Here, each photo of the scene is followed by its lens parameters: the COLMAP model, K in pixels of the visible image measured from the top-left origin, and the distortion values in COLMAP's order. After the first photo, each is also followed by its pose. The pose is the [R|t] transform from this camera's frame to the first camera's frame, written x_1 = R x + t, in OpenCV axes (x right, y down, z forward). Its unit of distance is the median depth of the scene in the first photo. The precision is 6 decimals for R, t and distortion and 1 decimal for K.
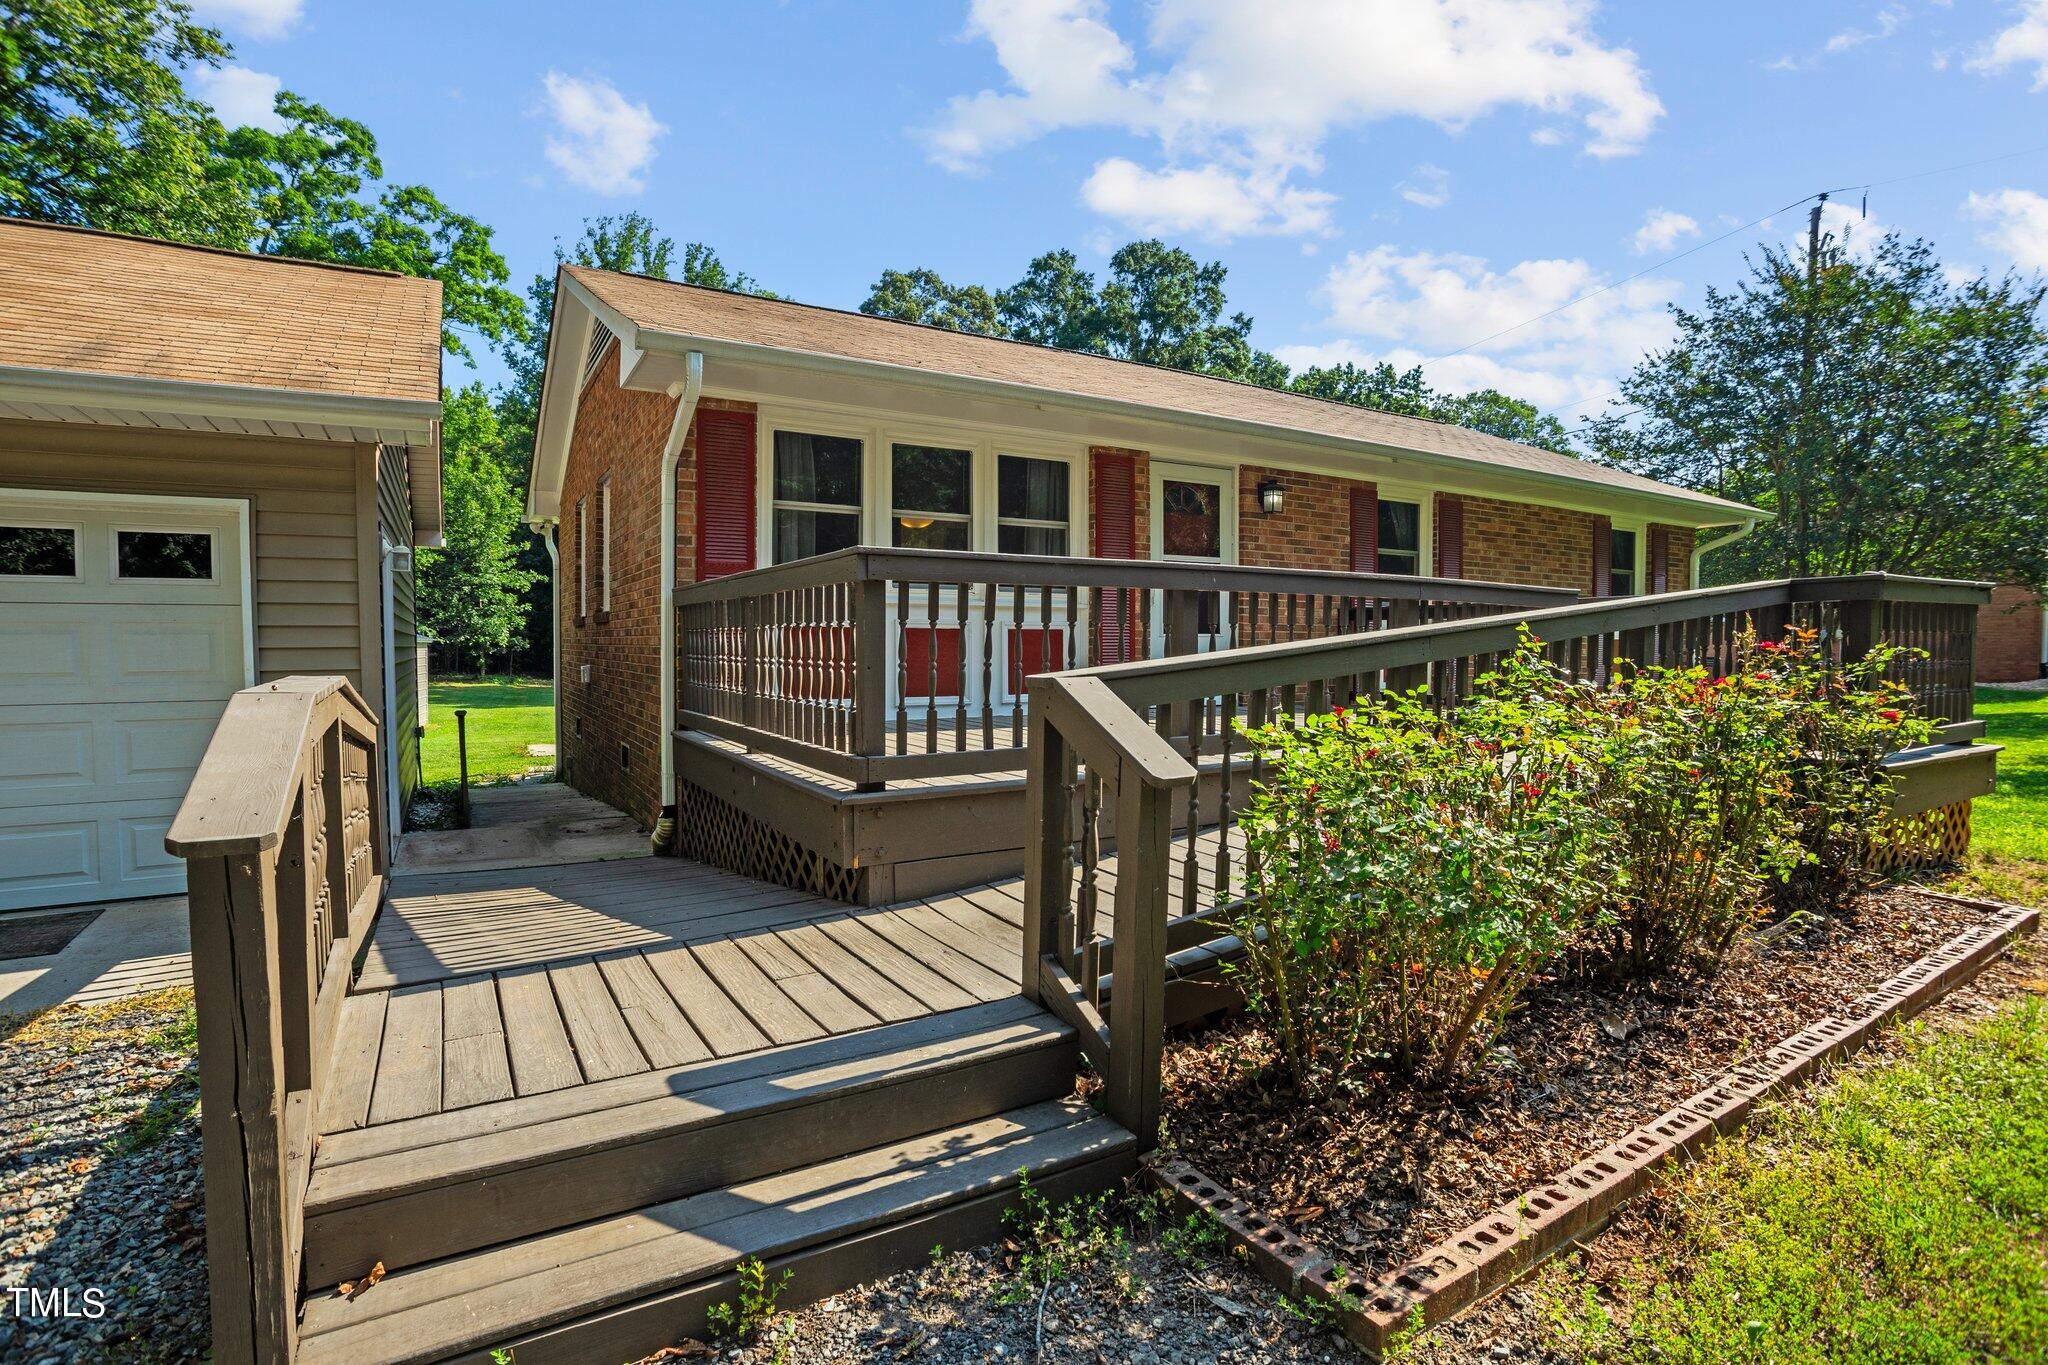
lens RADIAL K [[1002.8, 0, 1008.8], [0, 1002.8, 687.7], [0, 0, 1]] dist [-0.079903, 0.040968]
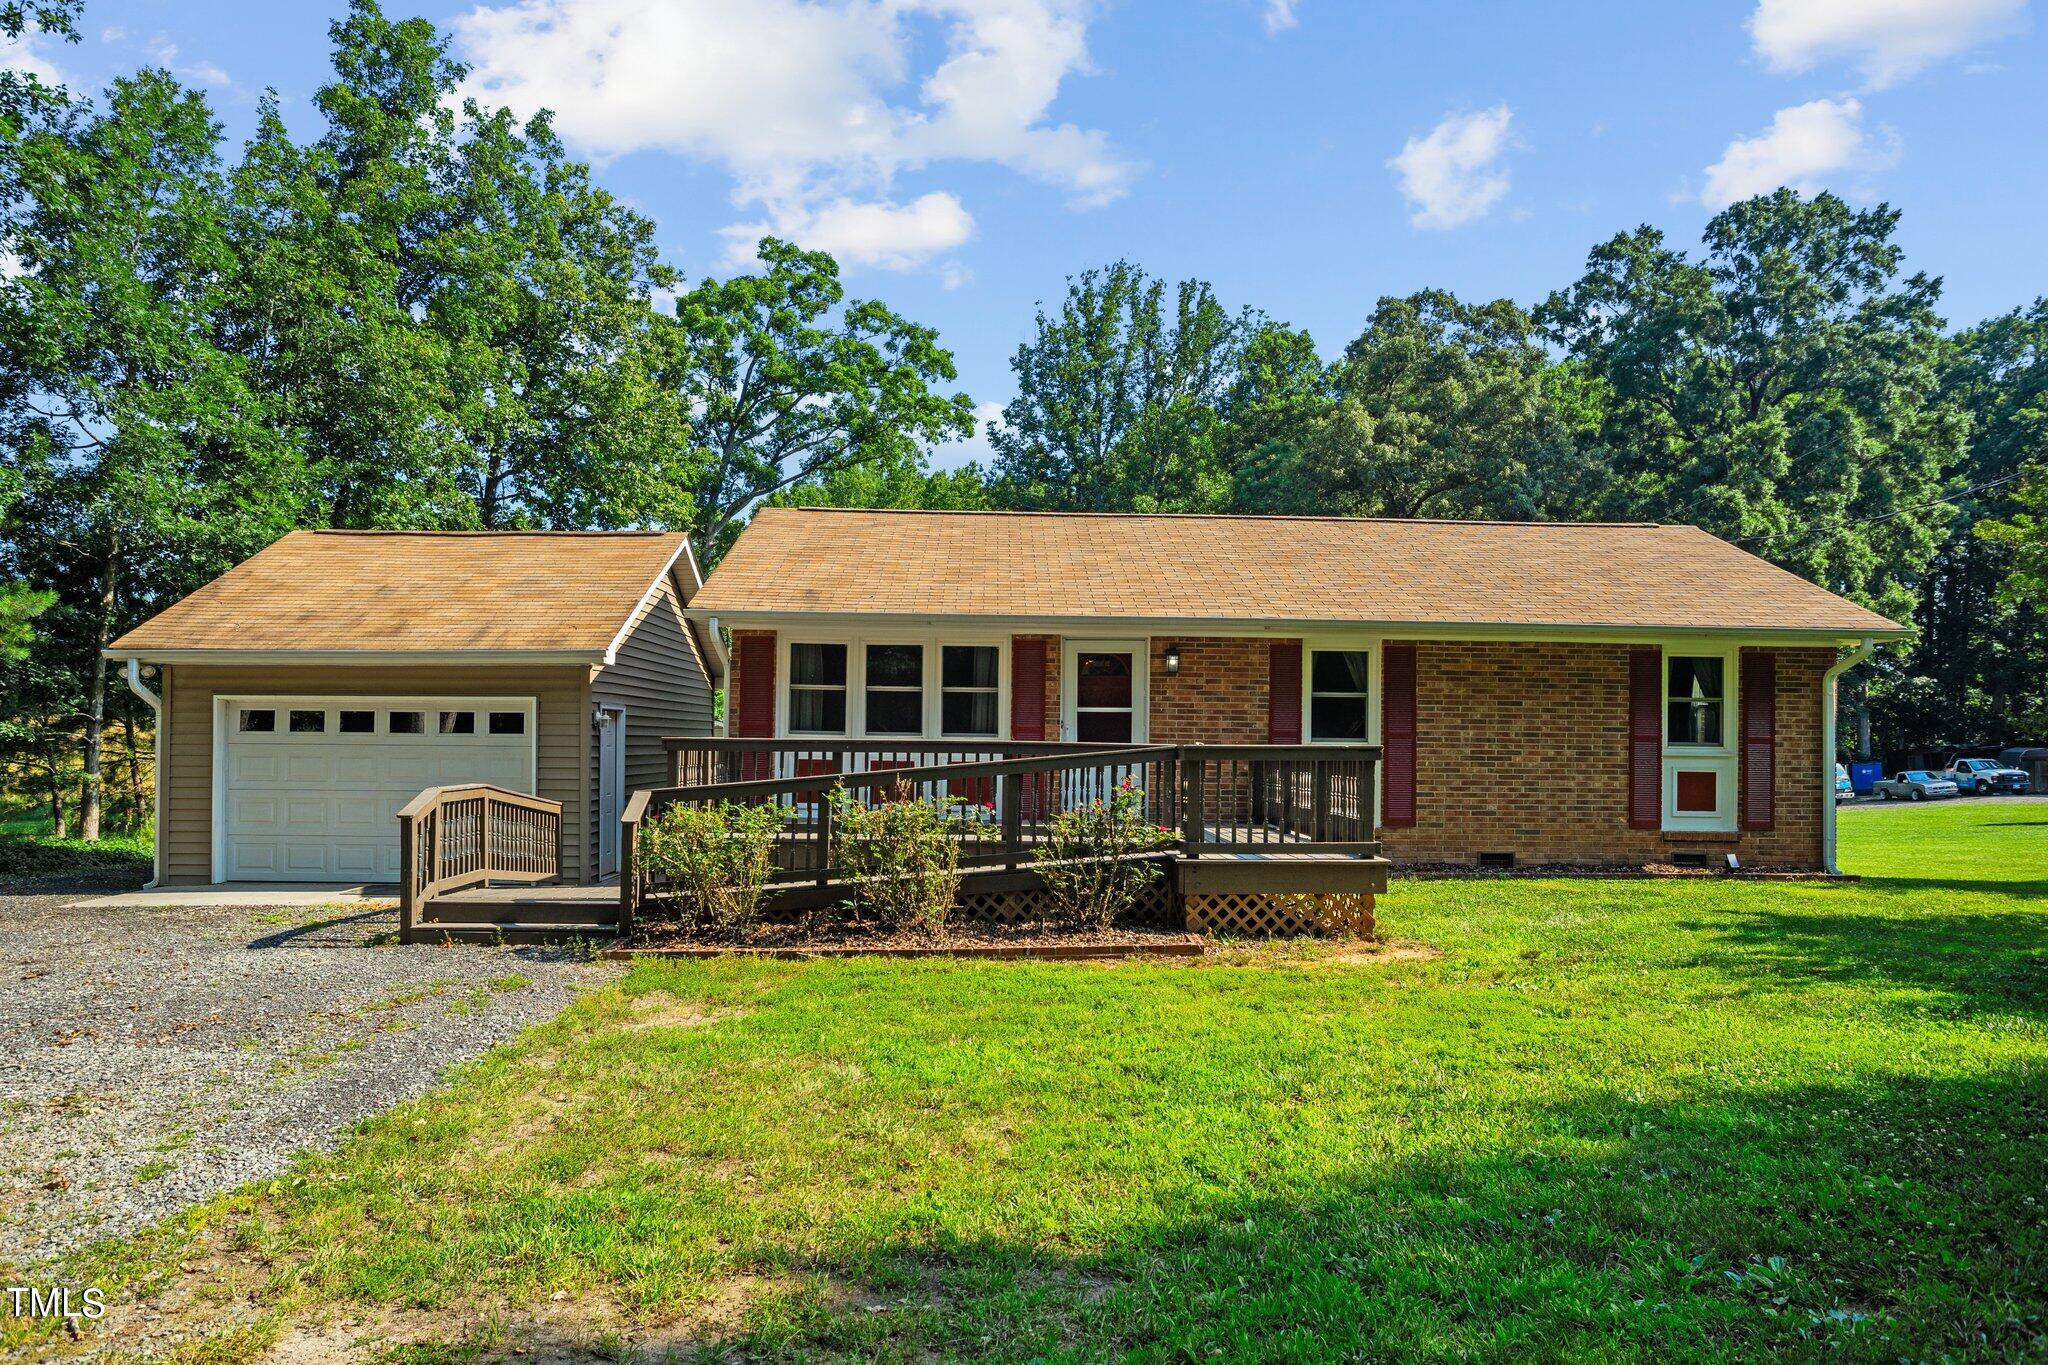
lens RADIAL K [[1342.3, 0, 1021.8], [0, 1342.3, 715.0], [0, 0, 1]] dist [-0.033259, 0.045825]
pose [[0.877992, 0.000043, -0.478675, 0.206987], [-0.030924, 0.997916, -0.056630, -0.003276], [0.477675, 0.064523, 0.876164, -0.139688]]
